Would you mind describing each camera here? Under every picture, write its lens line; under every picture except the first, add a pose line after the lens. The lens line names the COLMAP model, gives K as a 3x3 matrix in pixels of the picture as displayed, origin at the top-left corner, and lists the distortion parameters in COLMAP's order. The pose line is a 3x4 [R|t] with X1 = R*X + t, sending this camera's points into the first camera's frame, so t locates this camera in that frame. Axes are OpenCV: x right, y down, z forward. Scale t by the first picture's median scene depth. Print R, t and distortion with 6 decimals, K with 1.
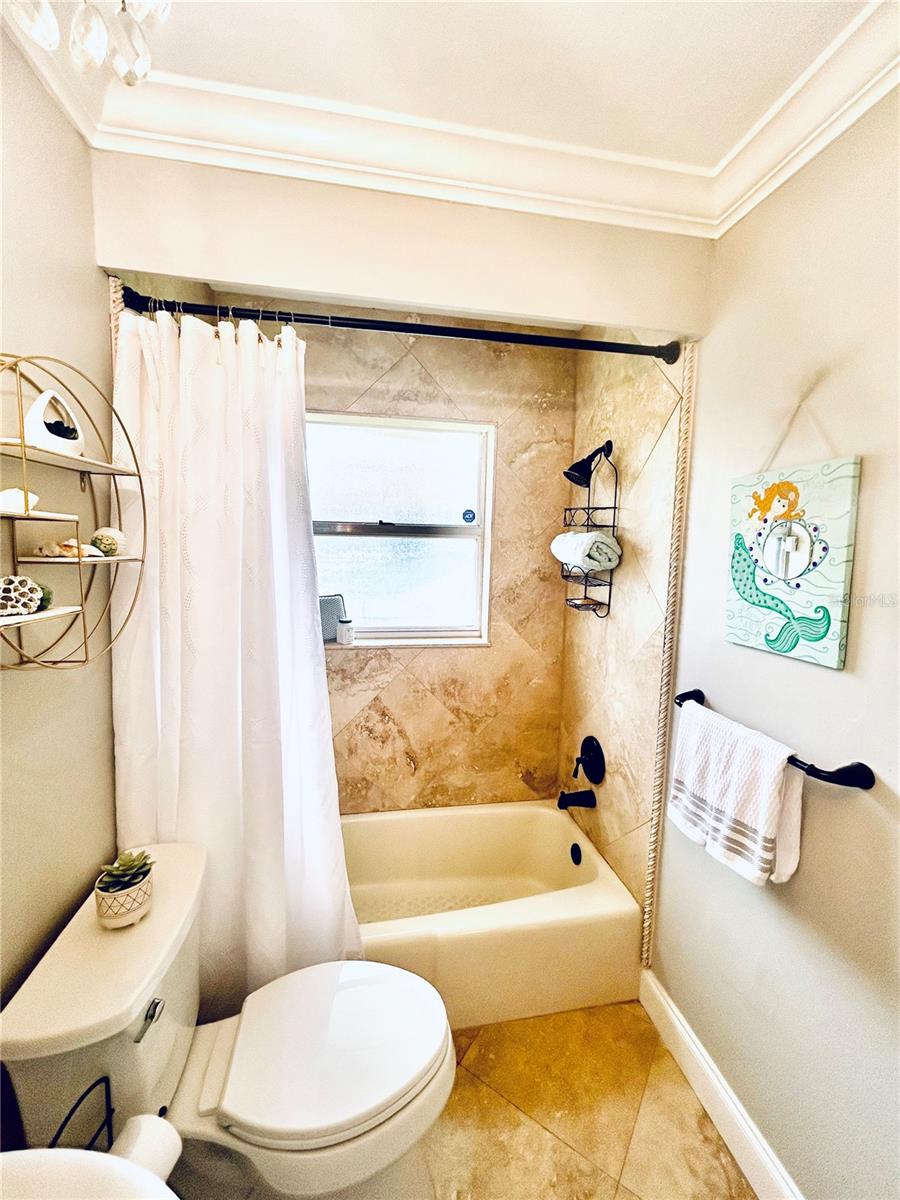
lens RADIAL K [[486.2, 0, 450.0], [0, 486.2, 600.0], [0, 0, 1]] dist [-0.002765, -0.000630]
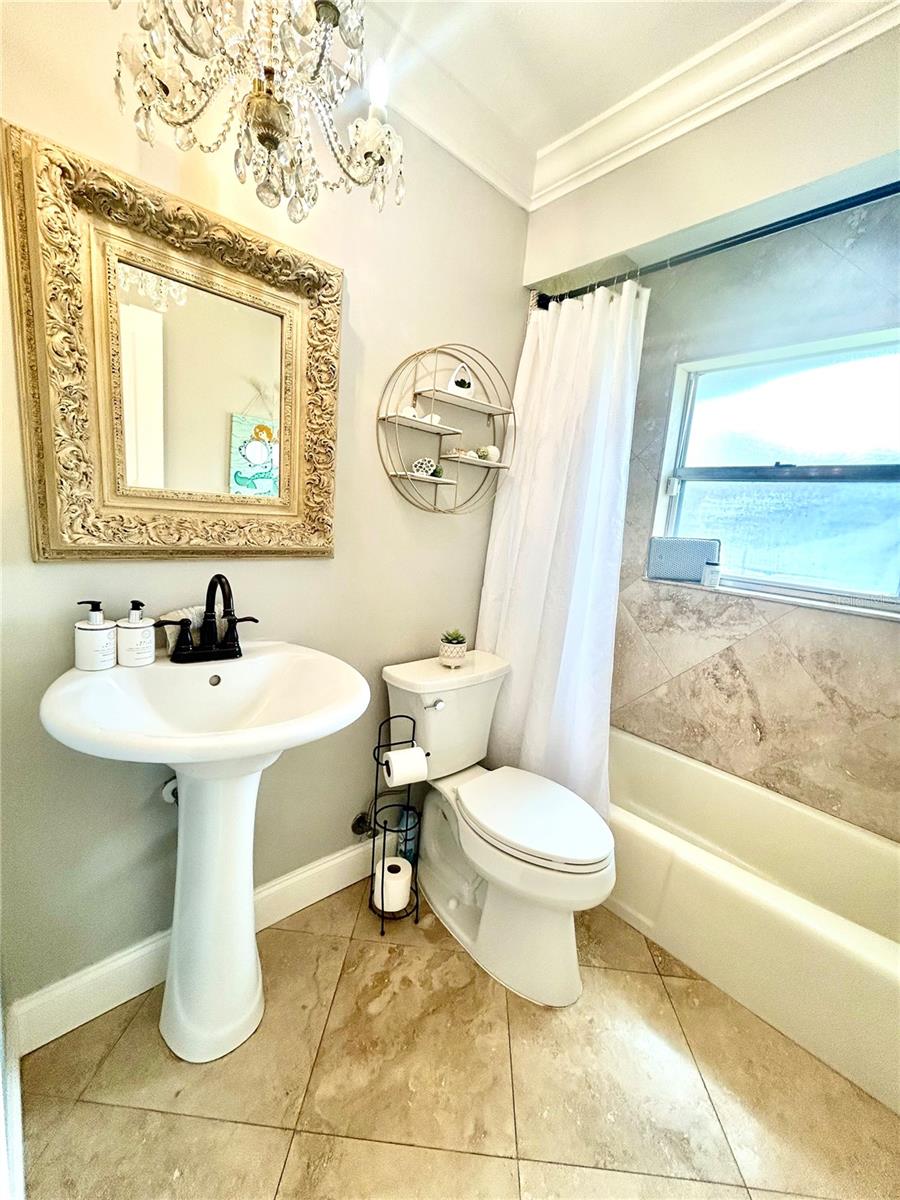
lens RADIAL K [[486.2, 0, 450.0], [0, 486.2, 600.0], [0, 0, 1]] dist [-0.002765, -0.000630]
pose [[0.533097, 0.172164, -0.828352, 0.329013], [-0.173949, 0.980464, 0.091831, 0.114568], [0.827979, 0.095136, 0.552630, -0.000046]]
